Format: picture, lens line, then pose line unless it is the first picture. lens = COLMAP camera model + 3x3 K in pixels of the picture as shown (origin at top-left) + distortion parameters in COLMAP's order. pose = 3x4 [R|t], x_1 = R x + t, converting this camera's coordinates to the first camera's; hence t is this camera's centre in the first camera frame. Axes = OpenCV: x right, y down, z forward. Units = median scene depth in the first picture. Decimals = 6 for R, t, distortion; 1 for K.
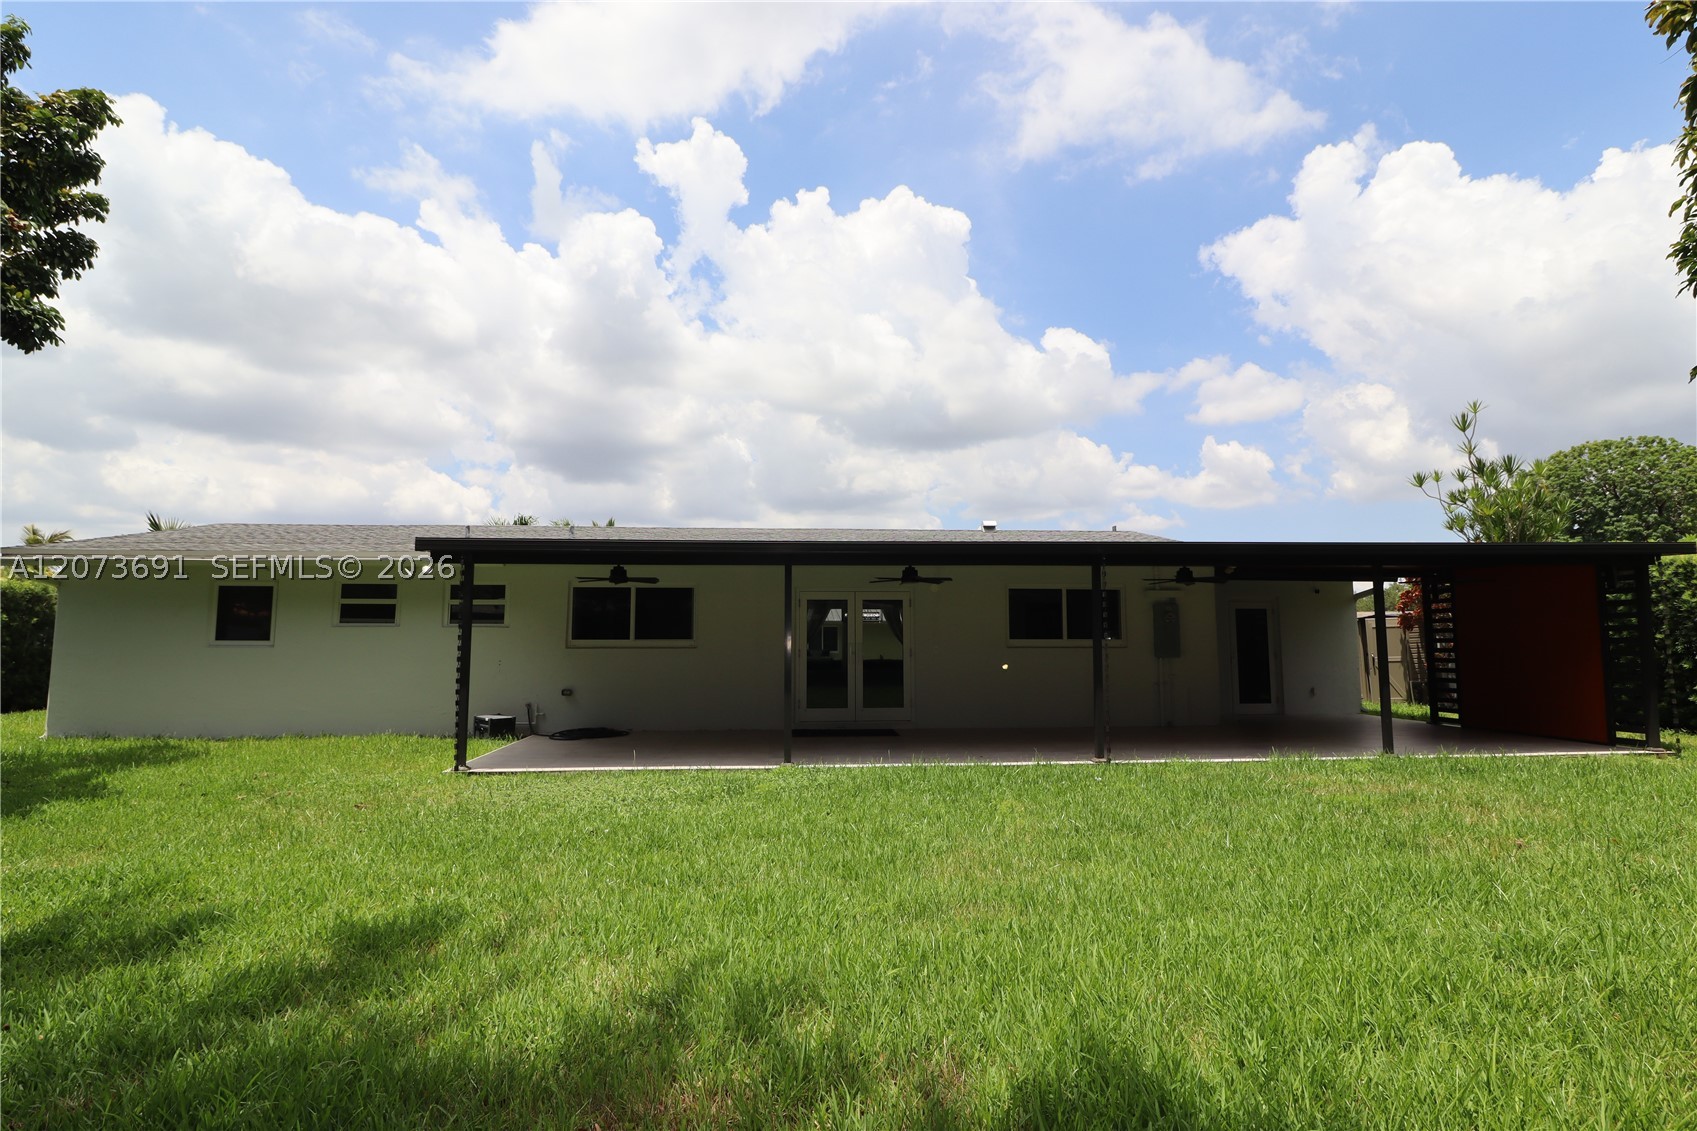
lens RADIAL K [[868.1, 0, 848.5], [0, 868.1, 565.5], [0, 0, 1]] dist [-0.000260, -0.000094]
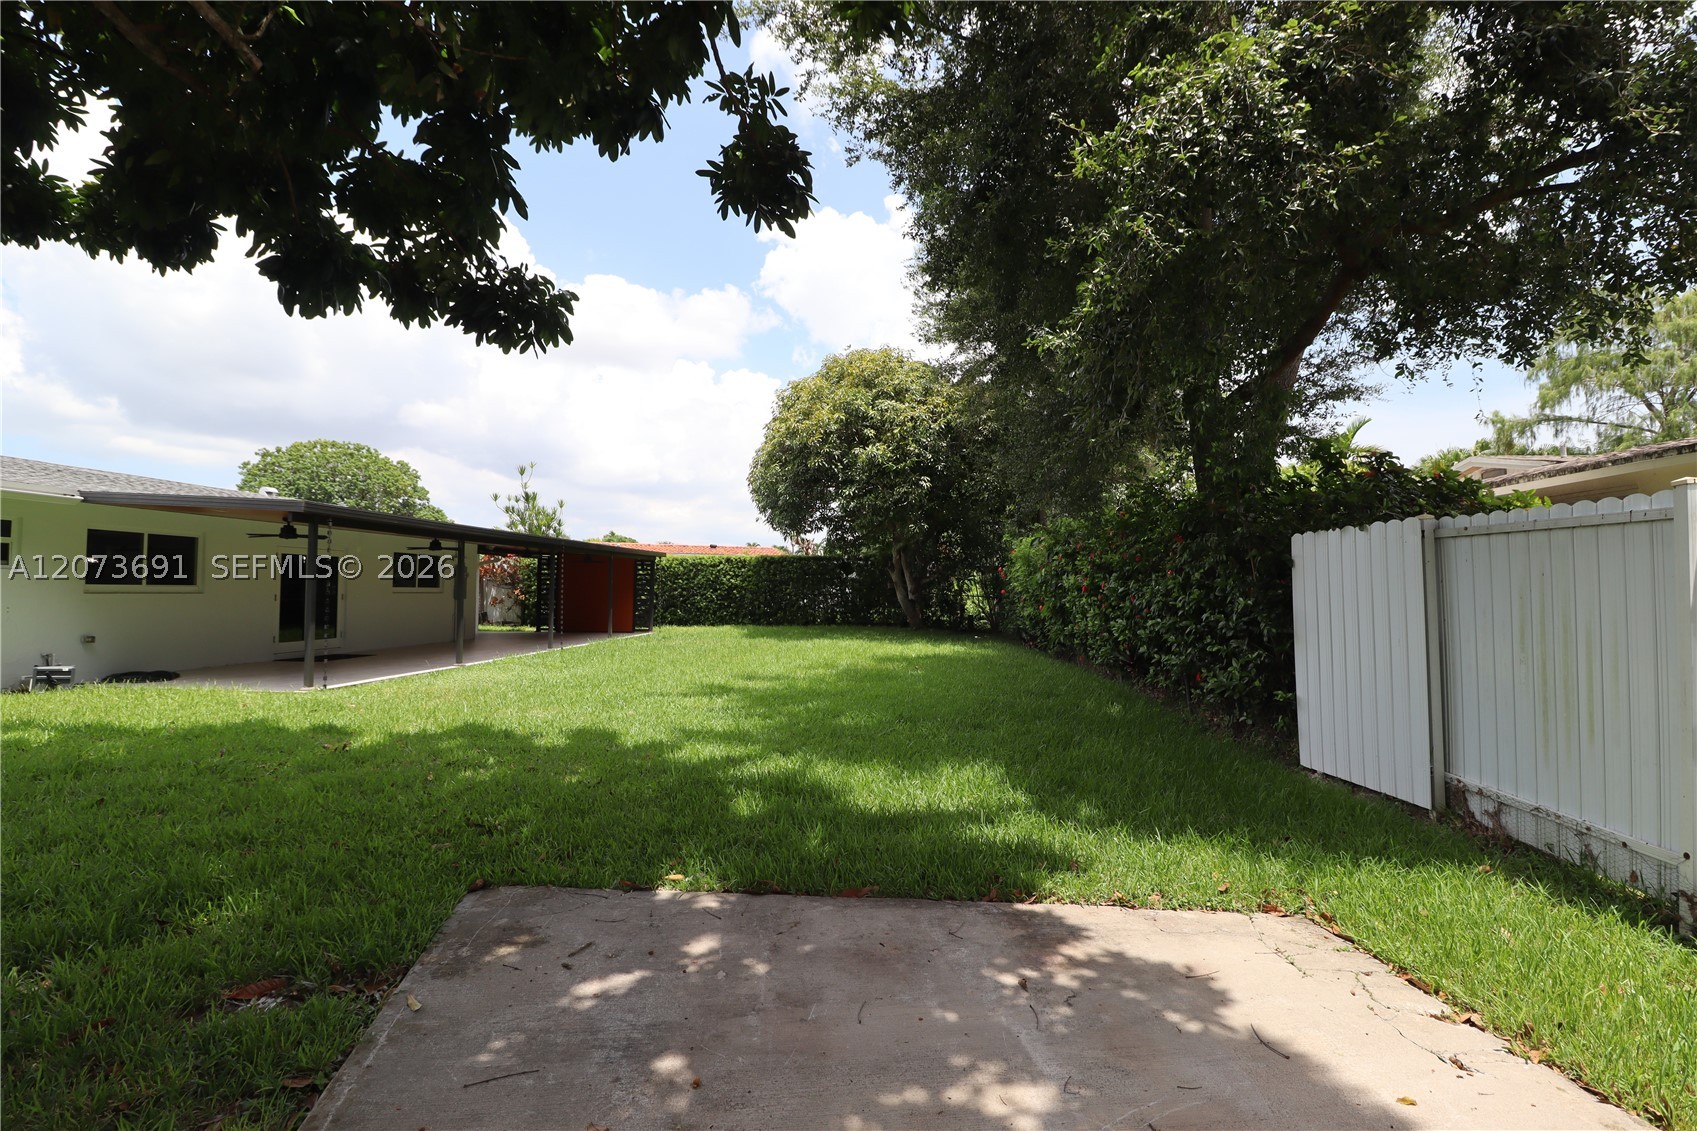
lens RADIAL K [[777.6, 0, 848.5], [0, 777.6, 565.5], [0, 0, 1]] dist [-0.000592, -0.000069]
pose [[0.169172, 0.034461, 0.984984, -0.756782], [-0.086723, 0.996033, -0.019952, 0.007141], [-0.981764, -0.082045, 0.171490, 0.030173]]
